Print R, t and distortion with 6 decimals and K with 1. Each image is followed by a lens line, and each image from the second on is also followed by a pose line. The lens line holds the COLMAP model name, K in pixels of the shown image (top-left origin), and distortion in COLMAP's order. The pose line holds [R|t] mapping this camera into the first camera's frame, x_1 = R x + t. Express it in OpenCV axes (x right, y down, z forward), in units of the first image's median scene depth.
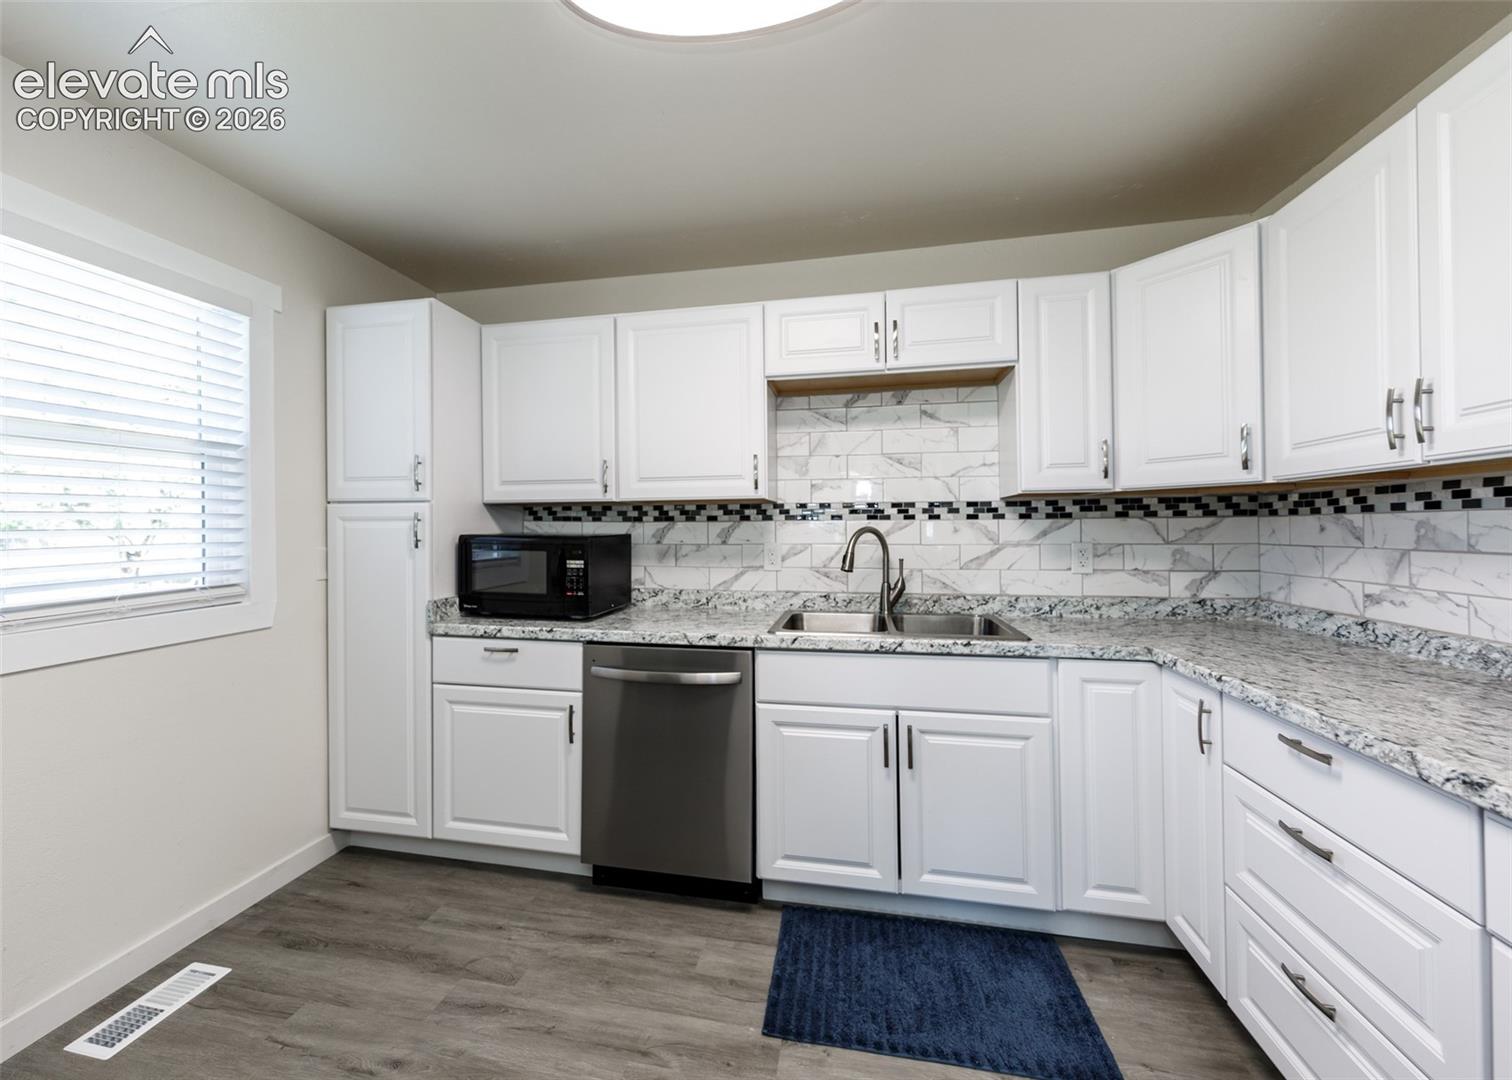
lens RADIAL K [[595.1, 0, 733.3], [0, 595.1, 520.1], [0, 0, 1]] dist [0.002474, 0.000144]
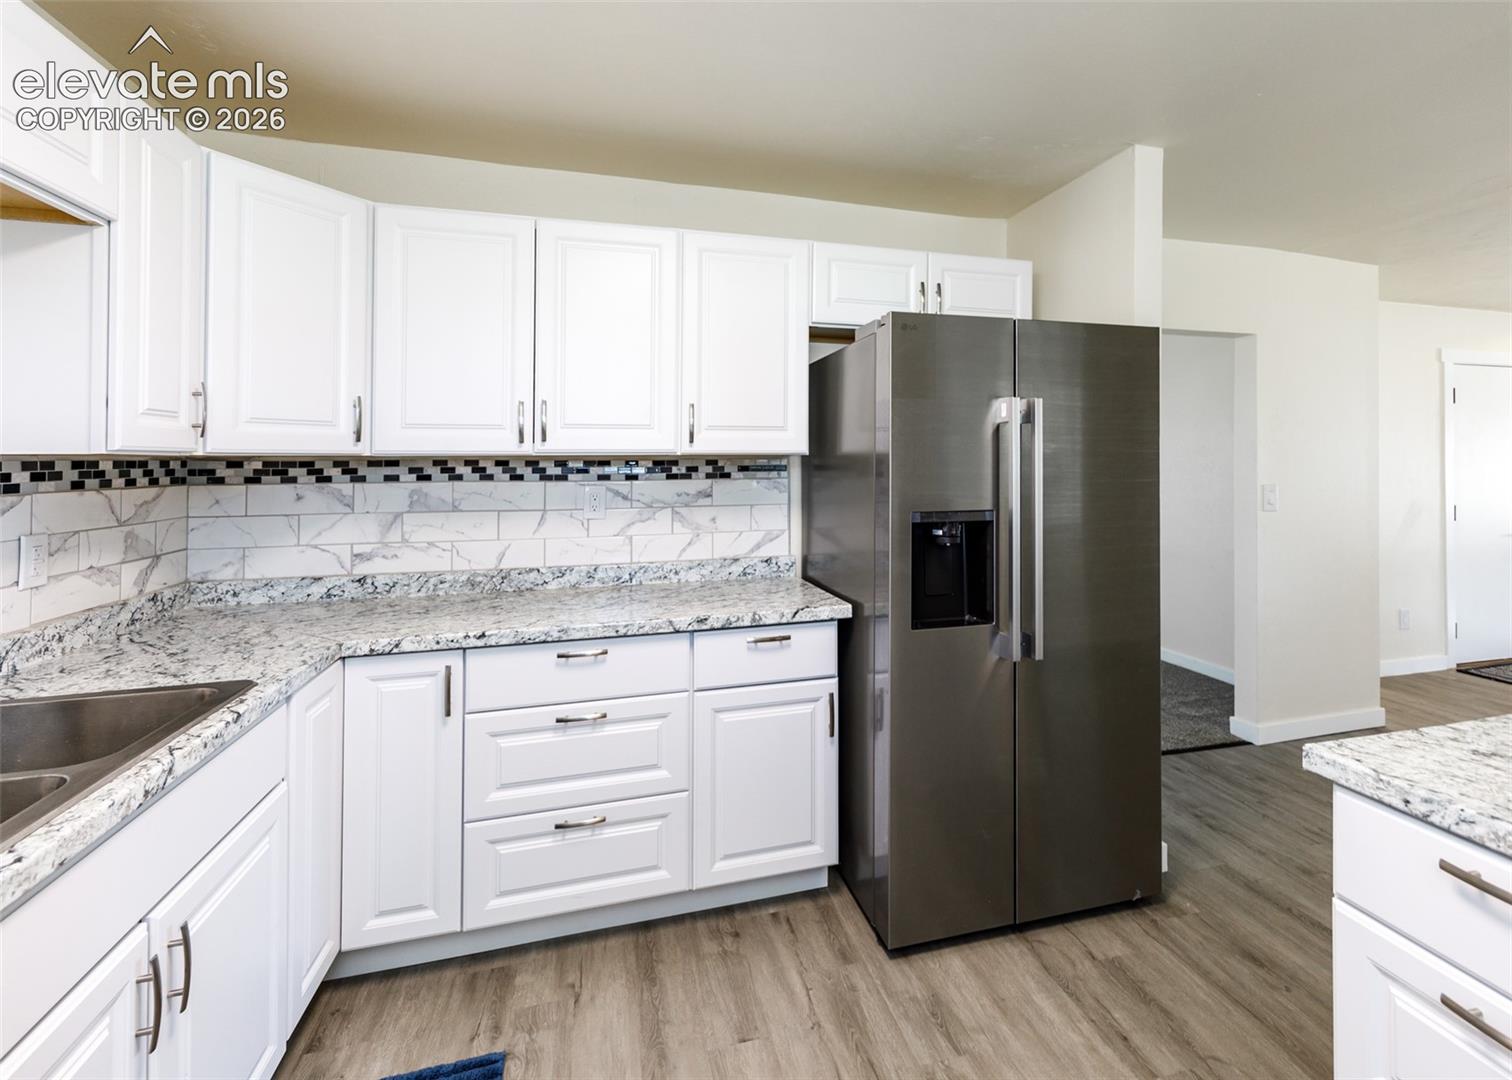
lens RADIAL K [[680.3, 0, 794.1], [0, 680.3, 450.1], [0, 0, 1]] dist [0.004352, 0.000456]
pose [[-0.471244, 0.024445, 0.881664, -0.385891], [-0.006476, 0.999493, -0.031173, -0.030858], [-0.881979, -0.020399, -0.470847, 0.689565]]
